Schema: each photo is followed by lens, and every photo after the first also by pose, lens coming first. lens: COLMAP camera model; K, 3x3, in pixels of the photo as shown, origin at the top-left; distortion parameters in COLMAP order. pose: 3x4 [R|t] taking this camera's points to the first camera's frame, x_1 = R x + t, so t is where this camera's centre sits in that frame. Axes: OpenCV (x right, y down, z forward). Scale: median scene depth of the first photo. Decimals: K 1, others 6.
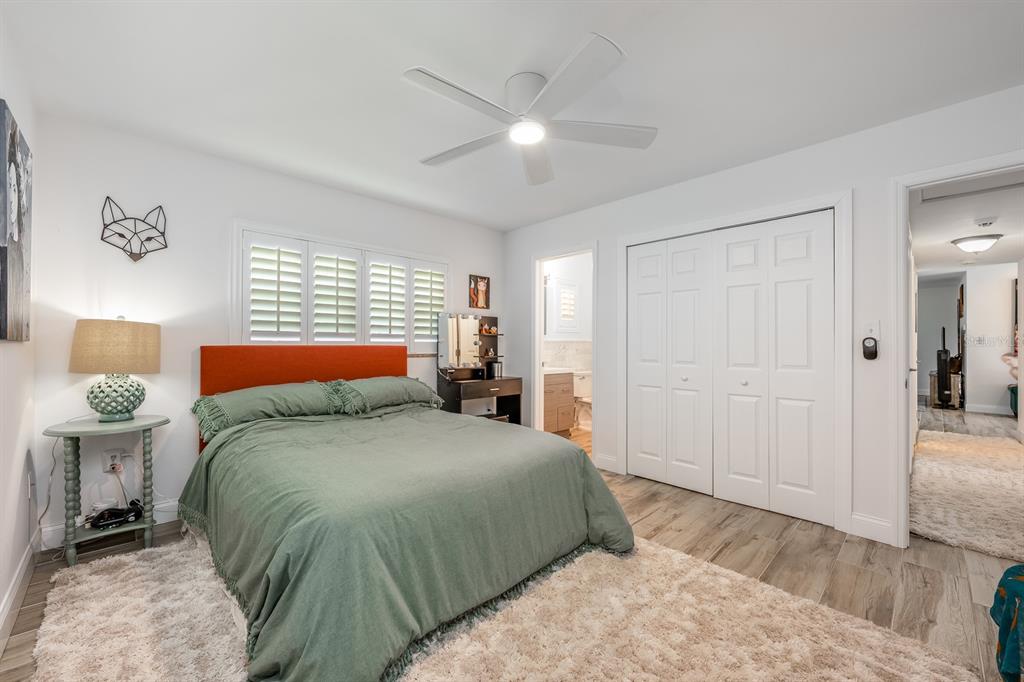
lens RADIAL K [[404.6, 0, 509.0], [0, 404.6, 340.8], [0, 0, 1]] dist [-0.003621, -0.000231]
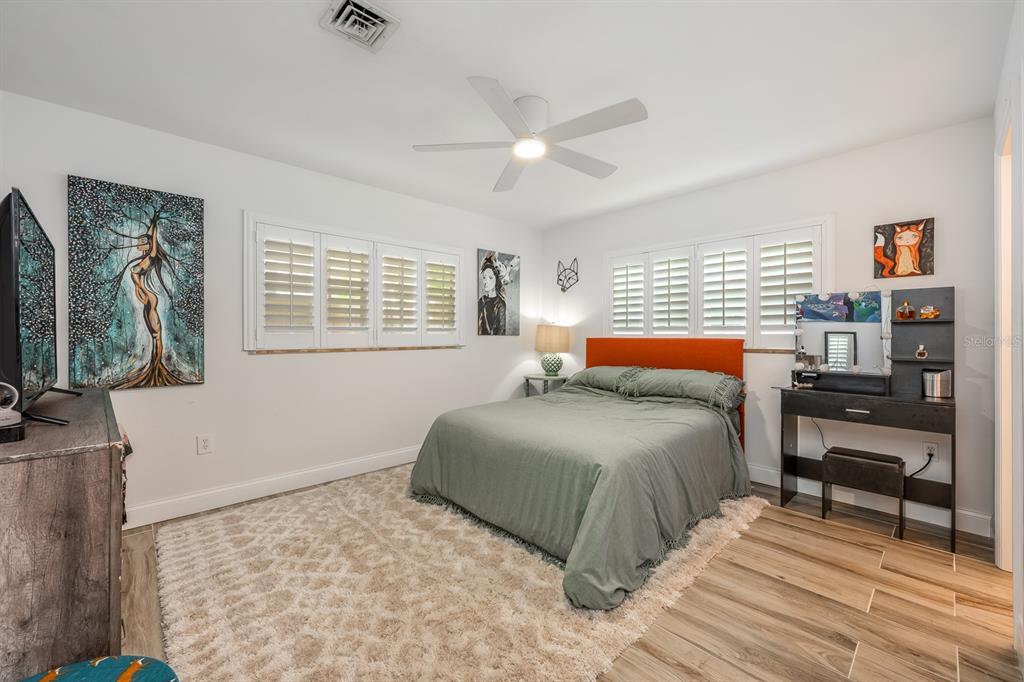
lens RADIAL K [[400.7, 0, 512.6], [0, 400.7, 337.0], [0, 0, 1]] dist [-0.008127, -0.000150]
pose [[-0.014271, -0.002157, -0.999896, 0.633939], [0.001968, 0.999996, -0.002186, 0.009607], [0.999896, -0.001999, -0.014267, 0.538760]]
